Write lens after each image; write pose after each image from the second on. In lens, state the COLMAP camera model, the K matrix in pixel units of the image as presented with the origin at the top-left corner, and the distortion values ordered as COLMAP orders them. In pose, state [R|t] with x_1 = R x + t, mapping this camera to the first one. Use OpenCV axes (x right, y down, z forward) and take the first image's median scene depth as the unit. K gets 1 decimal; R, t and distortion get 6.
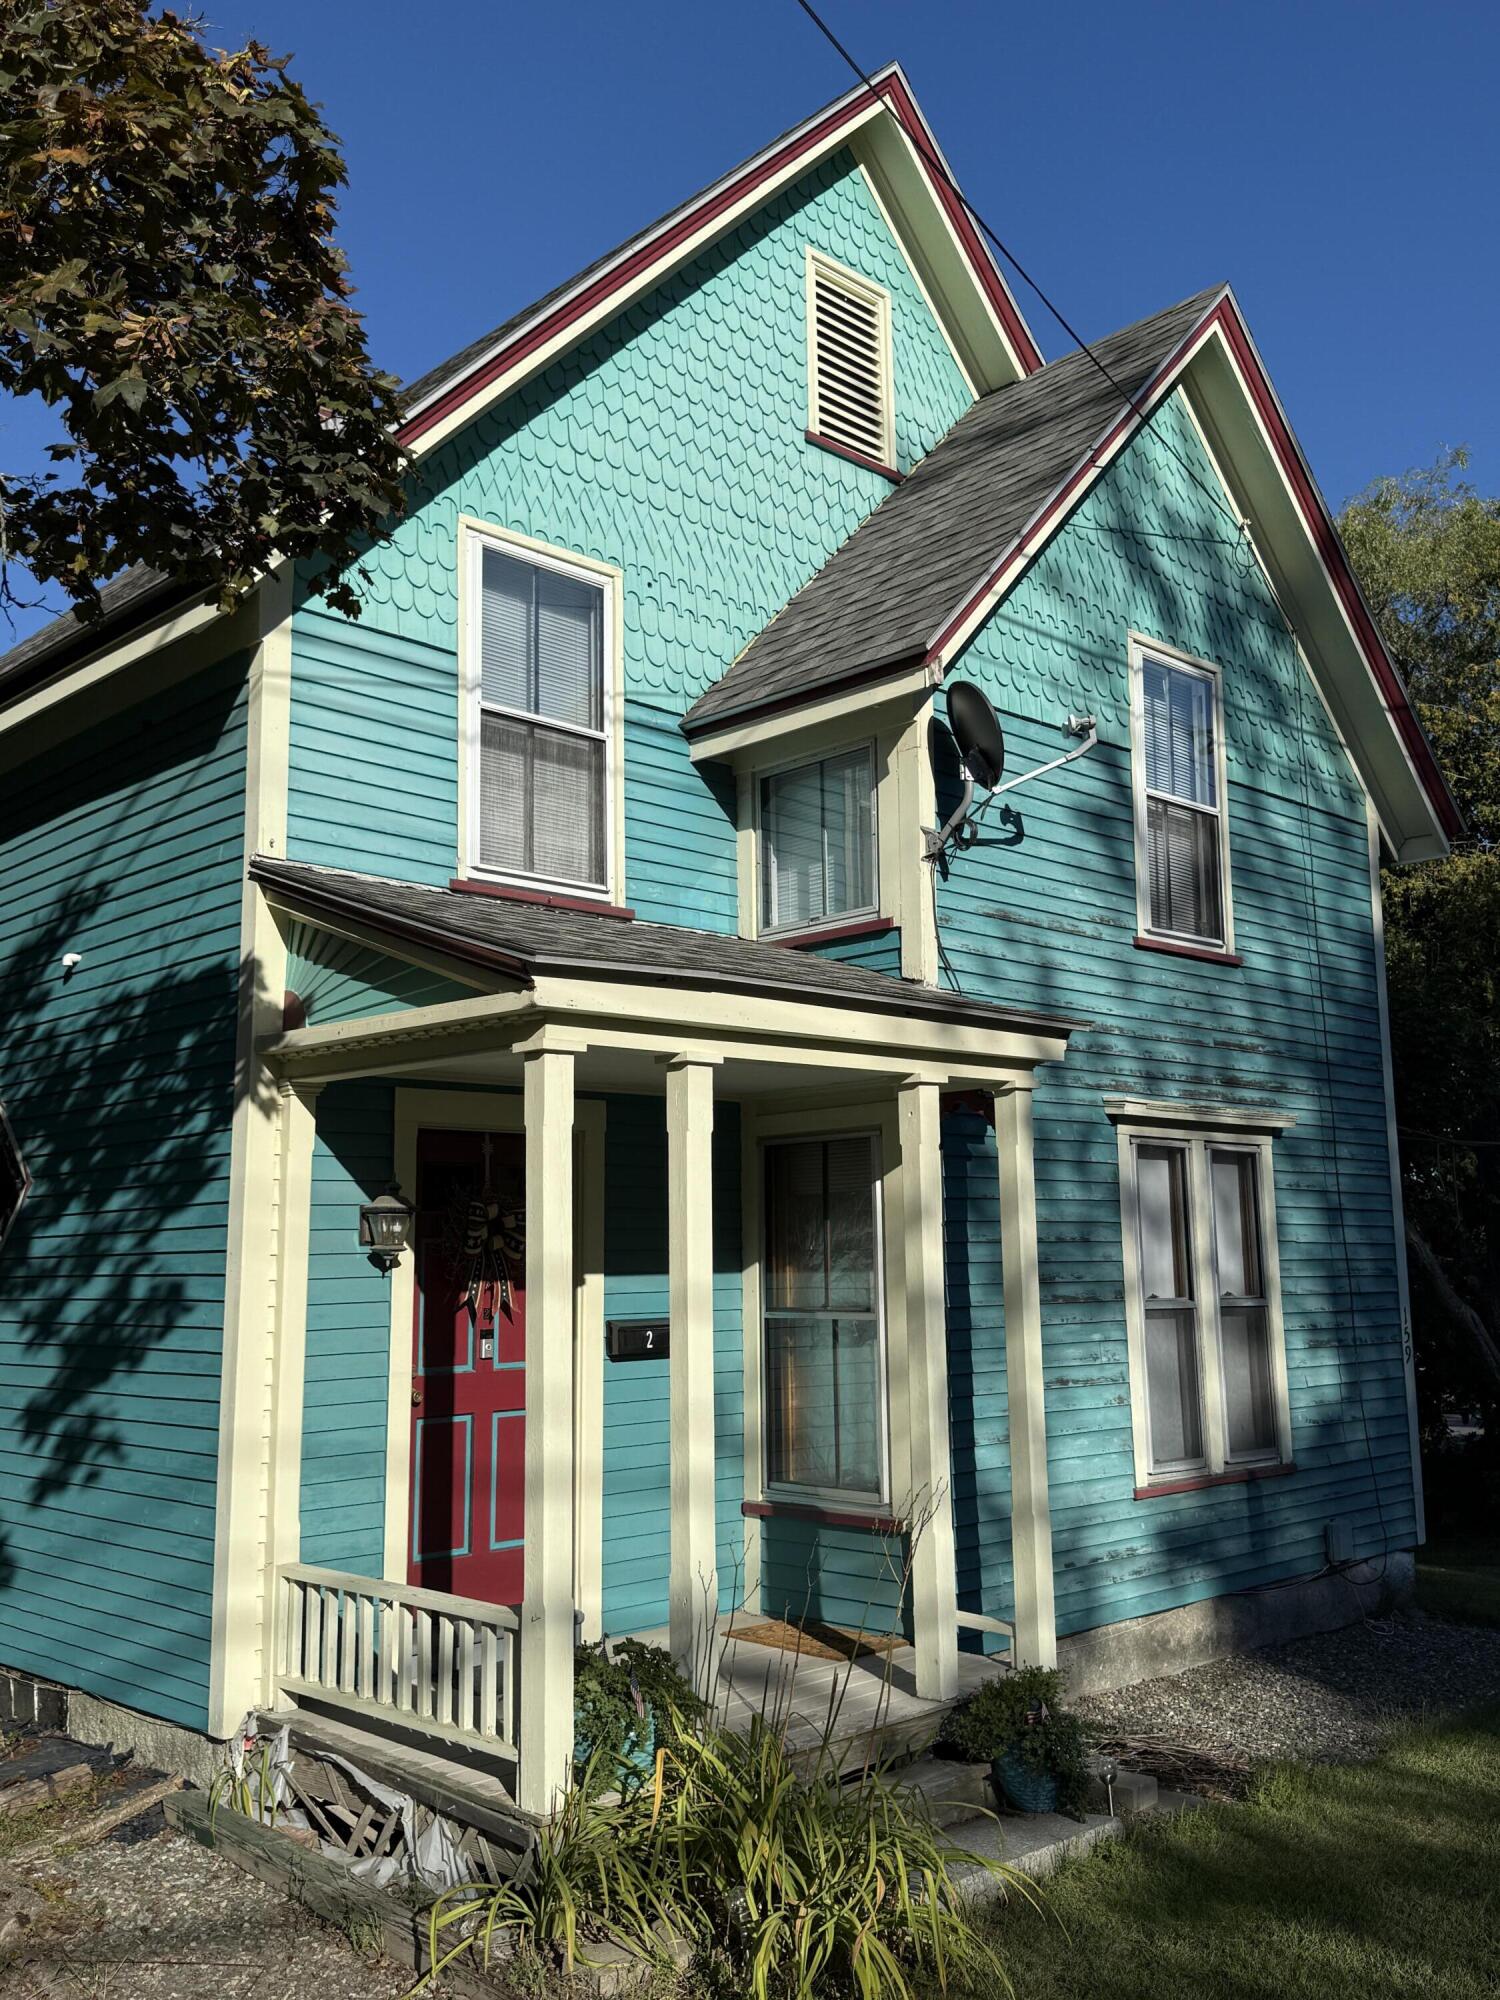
lens RADIAL K [[1766.1, 0, 750.8], [0, 1766.1, 996.5], [0, 0, 1]] dist [0.115817, 0.000248]
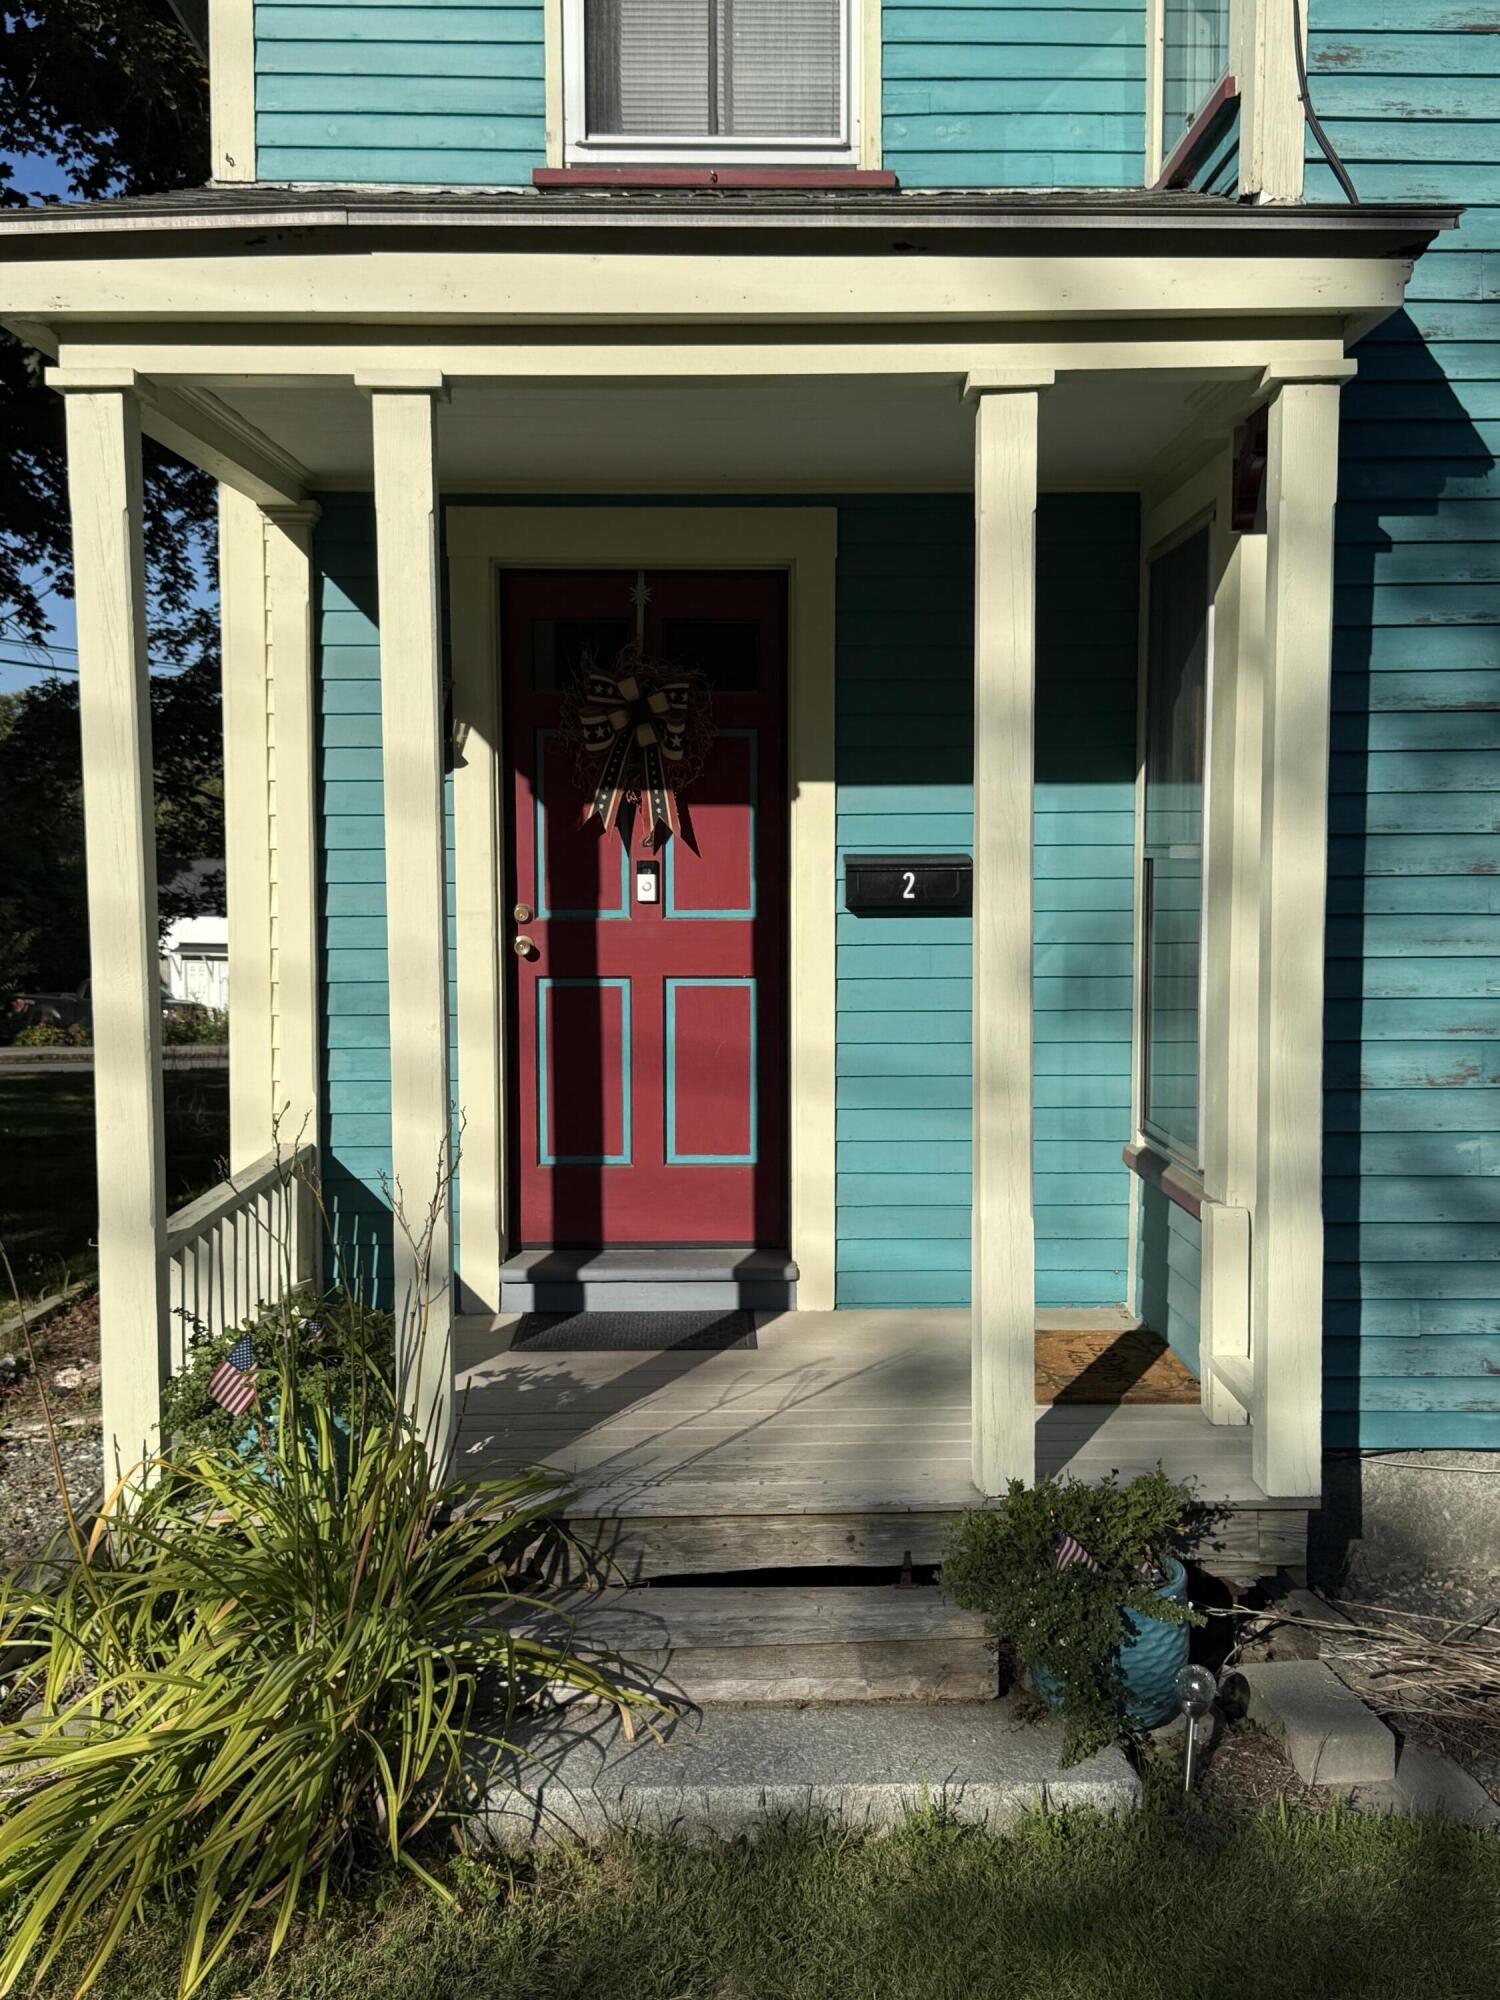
lens RADIAL K [[2069.8, 0, 749.4], [0, 2069.8, 1003.0], [0, 0, 1]] dist [0.076139, 0.000000]
pose [[0.739658, 0.065836, -0.669755, 0.420430], [0.095680, 0.974806, 0.201489, 0.083169], [0.666147, -0.213115, 0.714724, 0.441405]]
